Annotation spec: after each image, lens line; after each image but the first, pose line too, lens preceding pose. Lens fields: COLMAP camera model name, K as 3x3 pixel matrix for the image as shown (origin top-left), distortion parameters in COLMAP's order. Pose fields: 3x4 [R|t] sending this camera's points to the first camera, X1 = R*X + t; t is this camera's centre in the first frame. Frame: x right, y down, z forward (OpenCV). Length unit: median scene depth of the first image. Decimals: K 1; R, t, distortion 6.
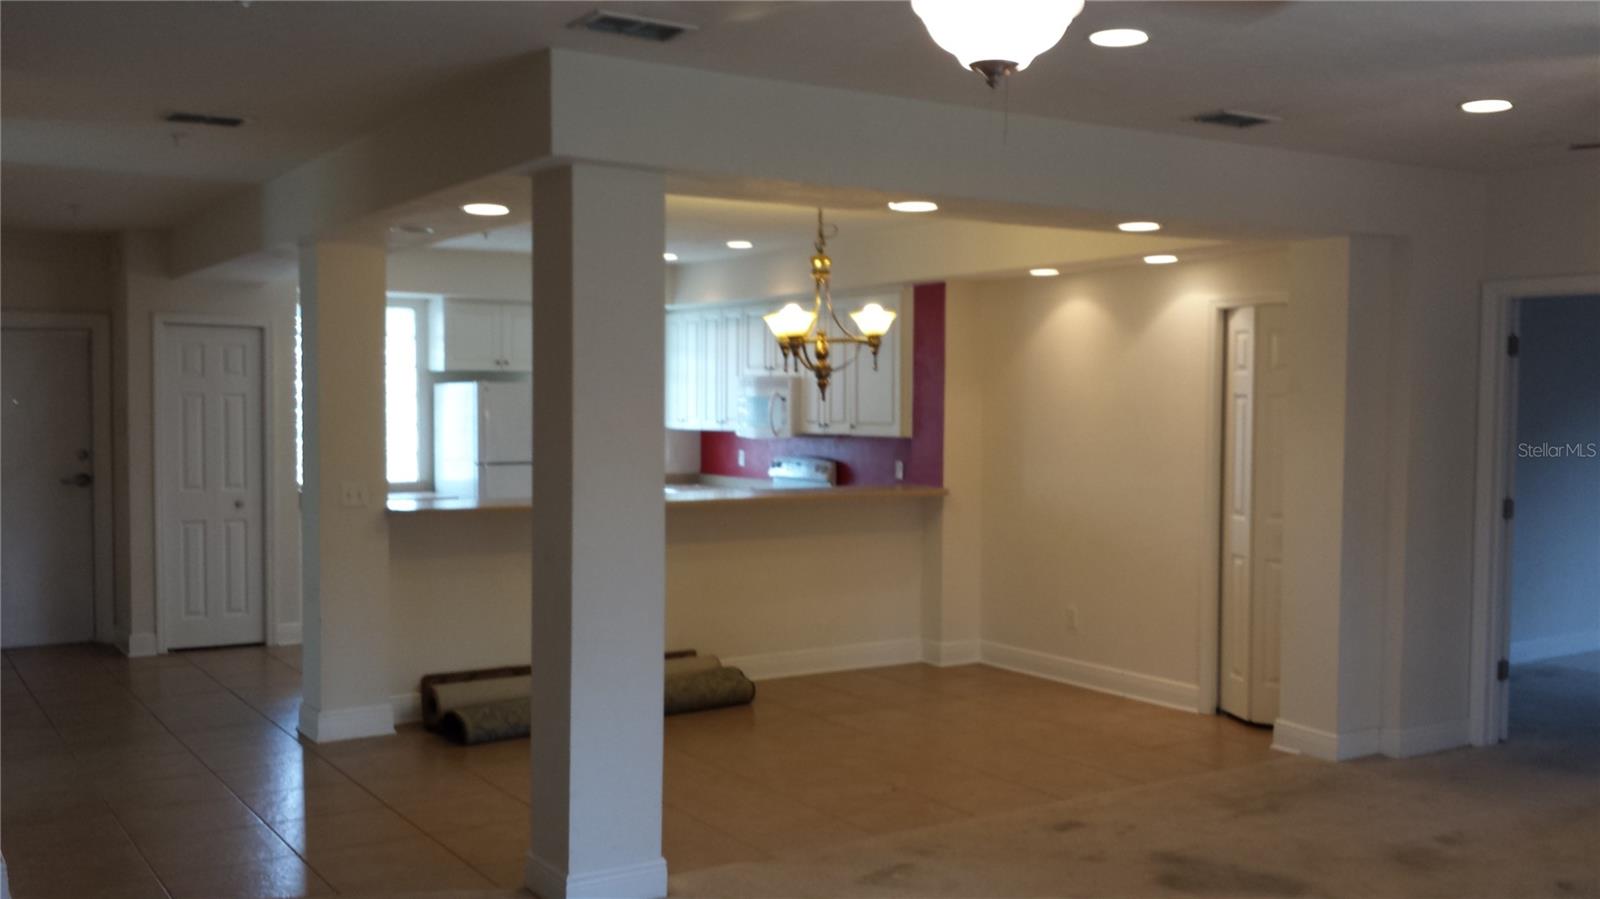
lens RADIAL K [[1466.4, 0, 864.6], [0, 1466.4, 451.8], [0, 0, 1]] dist [0.170035, -0.416637]
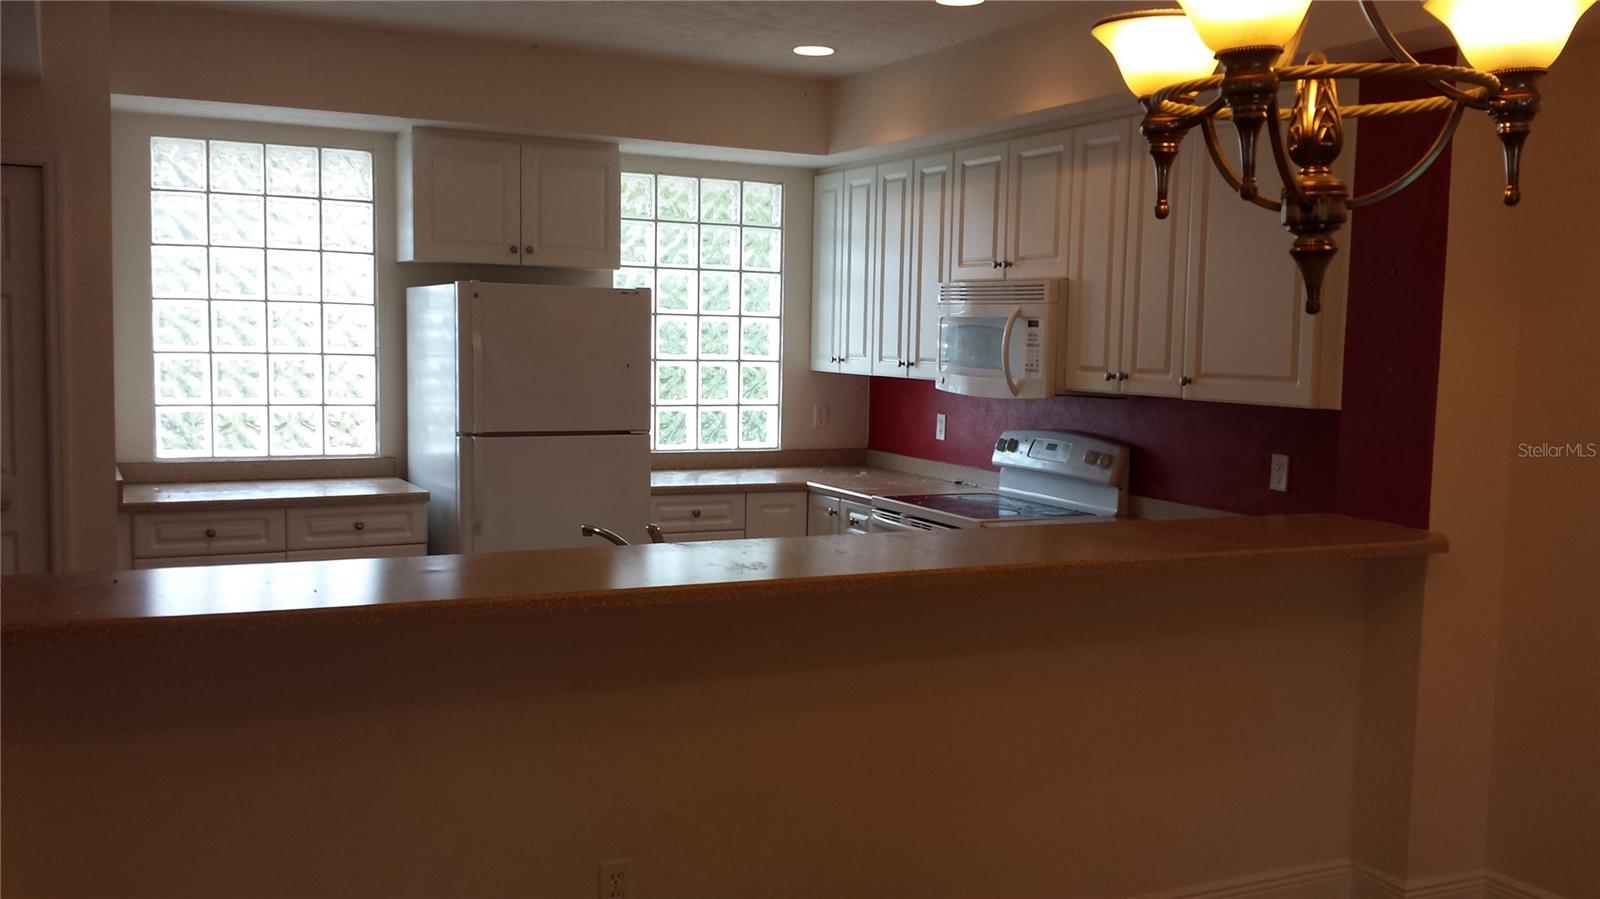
lens RADIAL K [[1466.4, 0, 864.6], [0, 1466.4, 451.8], [0, 0, 1]] dist [0.170035, -0.416637]
pose [[0.993417, 0.025780, -0.111612, -0.053374], [-0.020845, 0.998762, 0.045159, -0.012623], [0.112638, -0.042535, 0.992725, 0.465501]]
